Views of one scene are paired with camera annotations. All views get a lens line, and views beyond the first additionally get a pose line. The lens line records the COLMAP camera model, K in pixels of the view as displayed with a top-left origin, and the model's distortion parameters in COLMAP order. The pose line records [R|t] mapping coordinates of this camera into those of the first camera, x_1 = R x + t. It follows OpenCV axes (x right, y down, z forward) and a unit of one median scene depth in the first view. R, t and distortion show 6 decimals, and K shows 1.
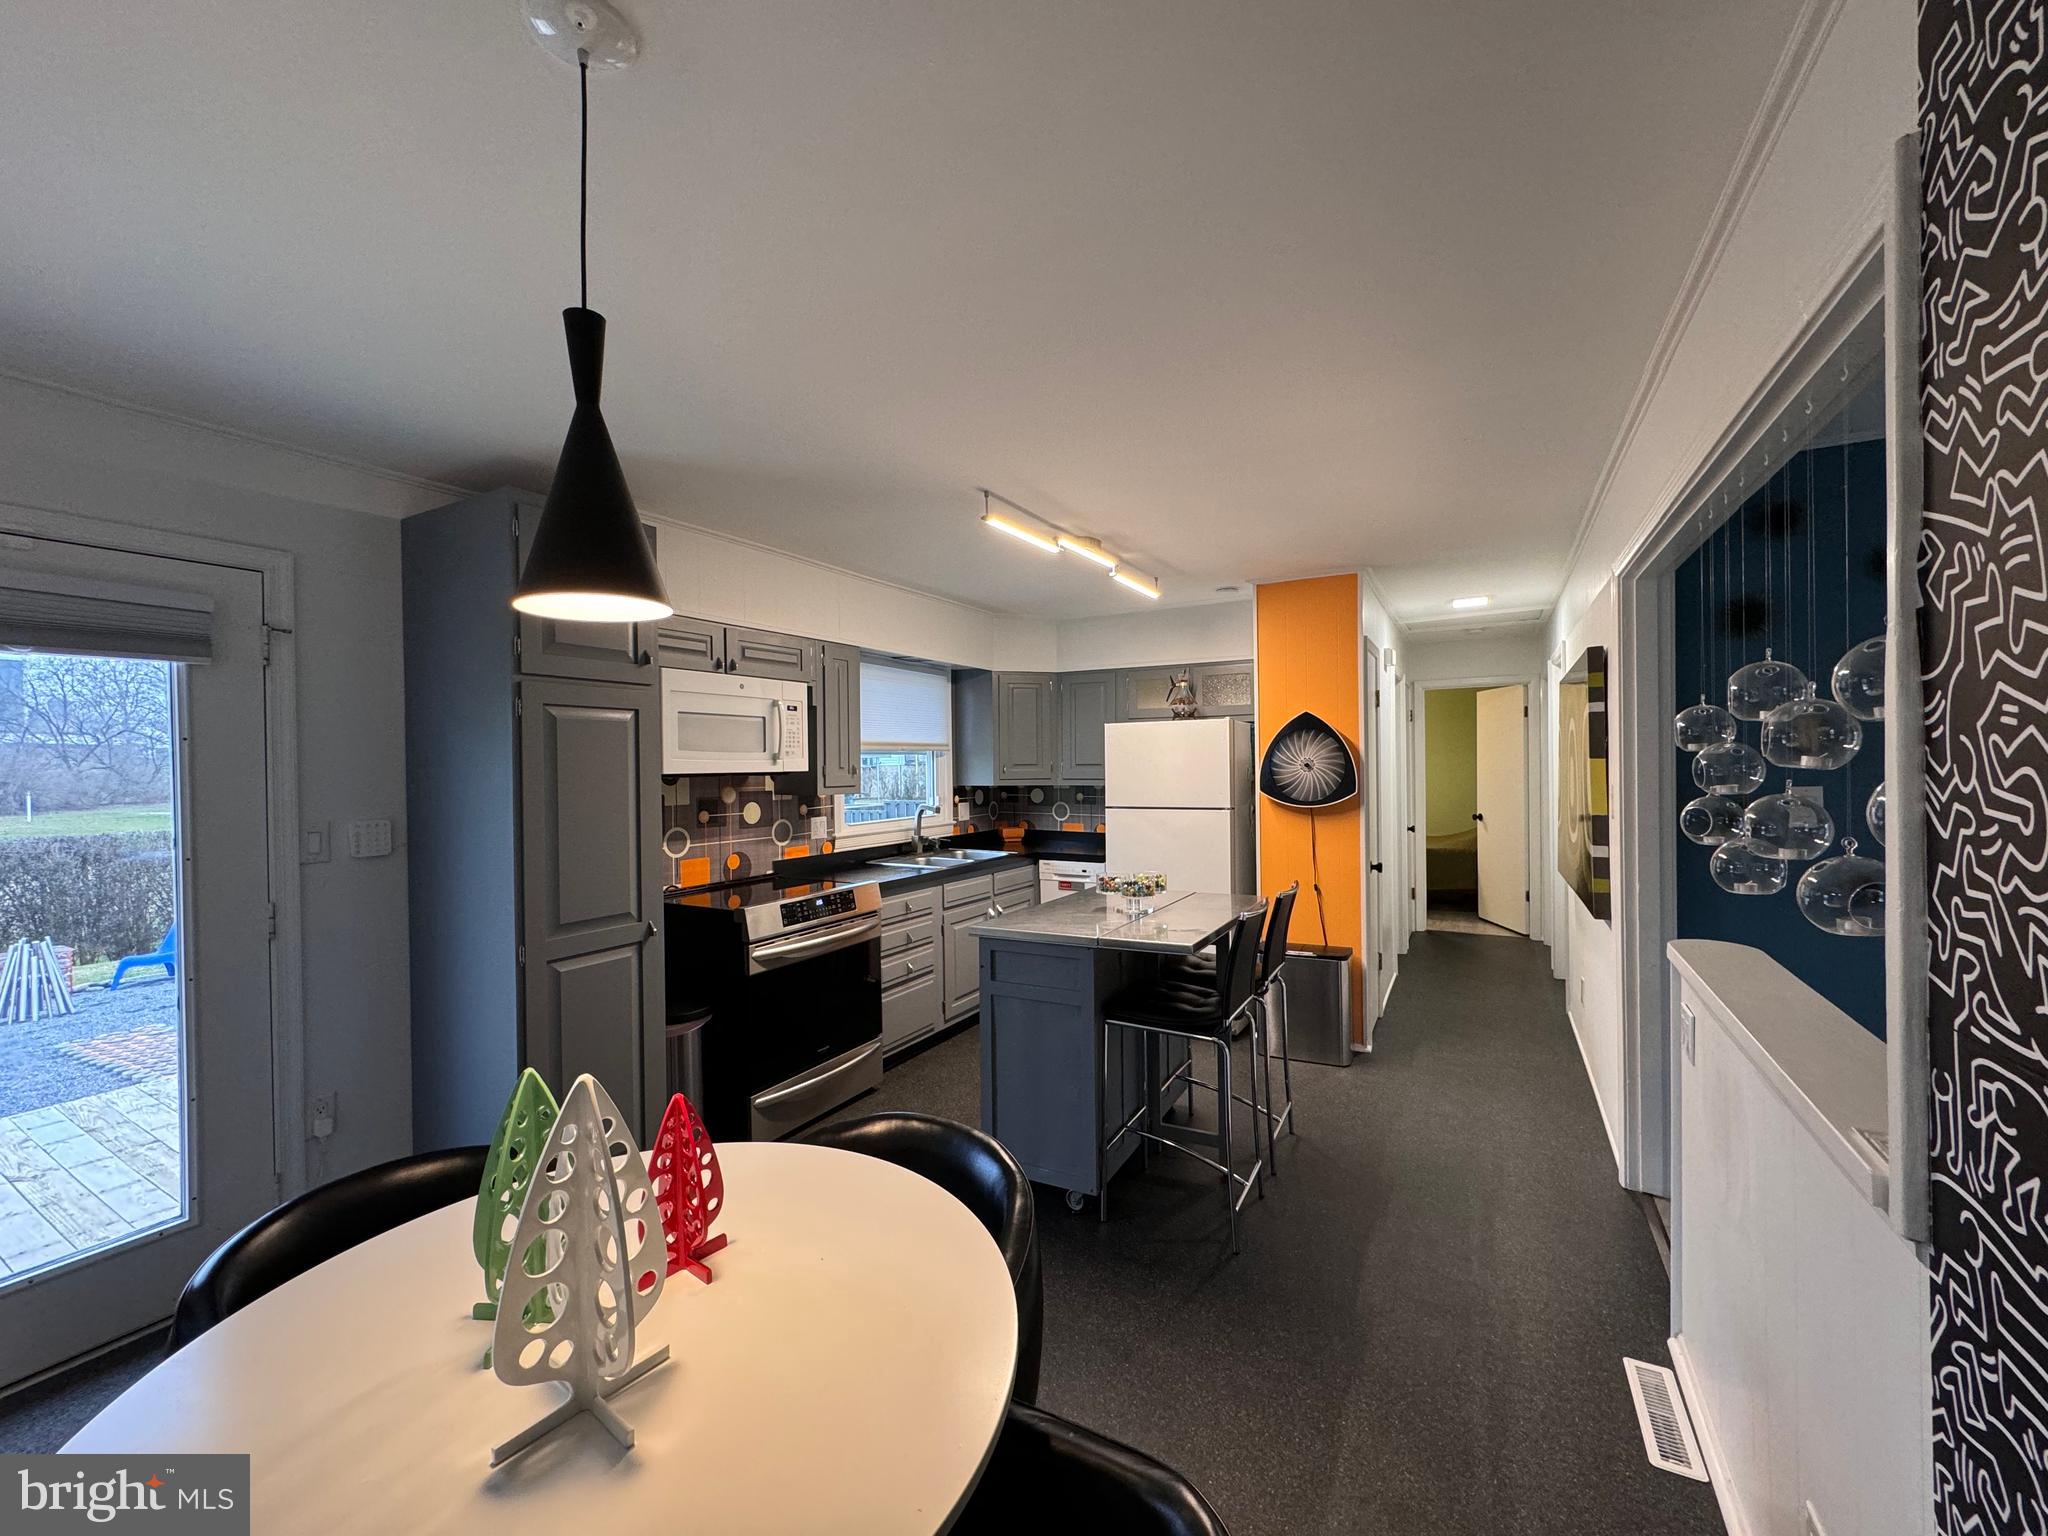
lens RADIAL K [[812.9, 0, 1023.5], [0, 812.9, 769.5], [0, 0, 1]] dist [-0.000950, 0.000317]
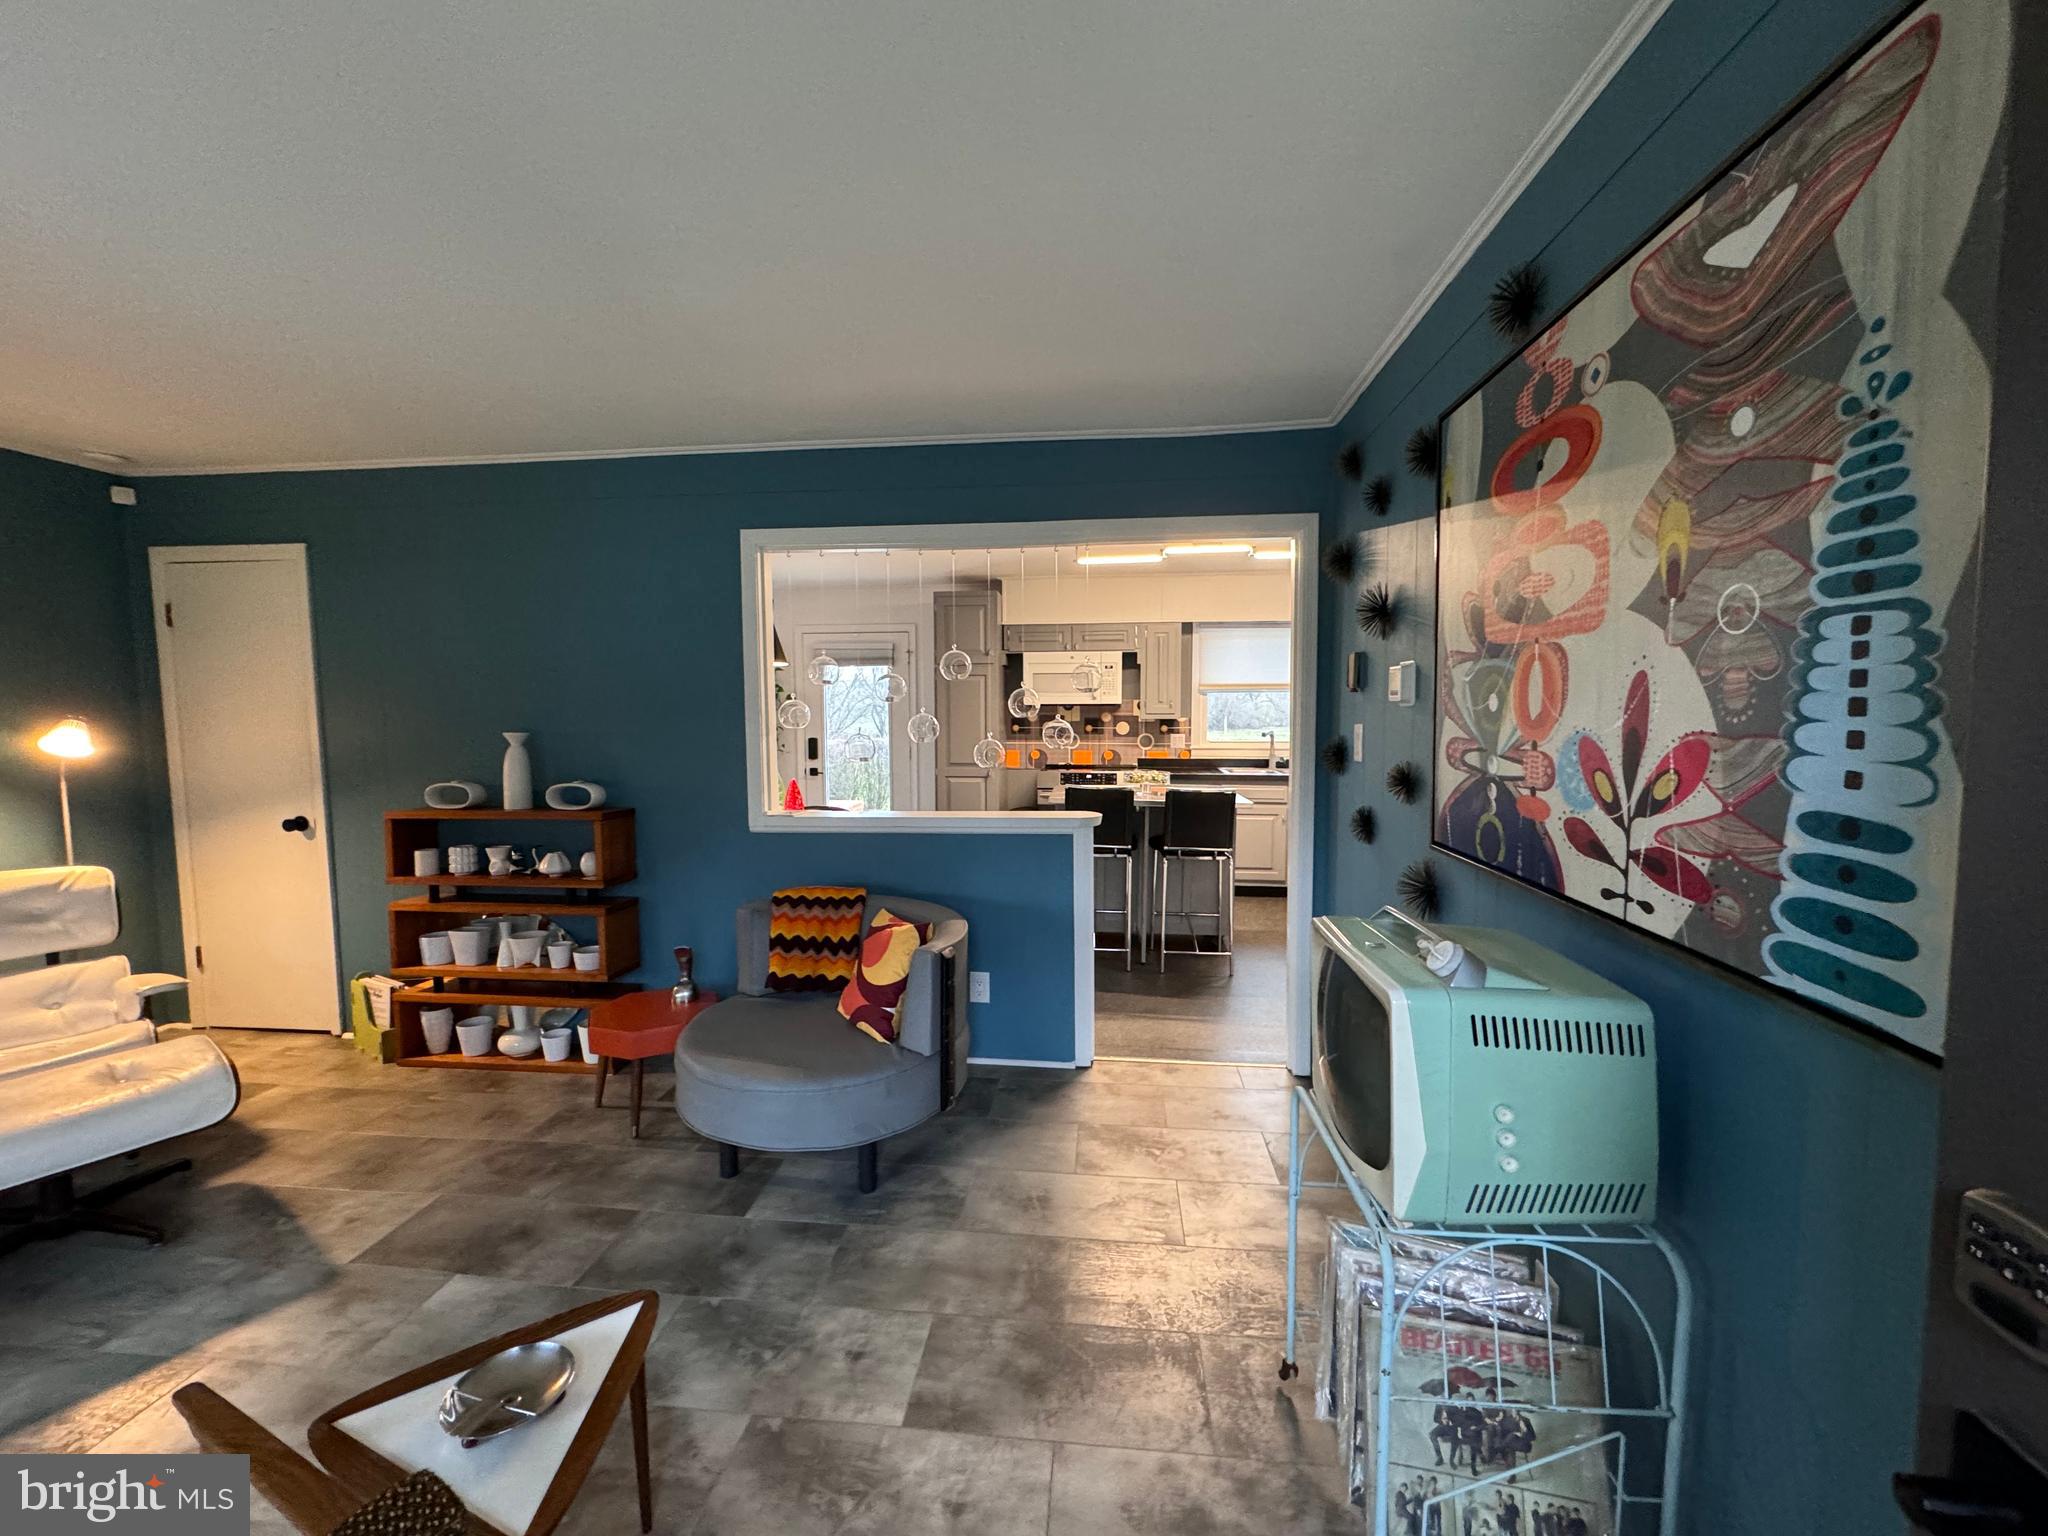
lens RADIAL K [[812.9, 0, 1023.5], [0, 812.9, 769.5], [0, 0, 1]] dist [-0.000950, 0.000317]
pose [[0.395226, 0.082664, -0.914857, 1.176738], [-0.010464, 0.996283, 0.085501, -0.003628], [0.918524, -0.024219, 0.394622, 0.137030]]
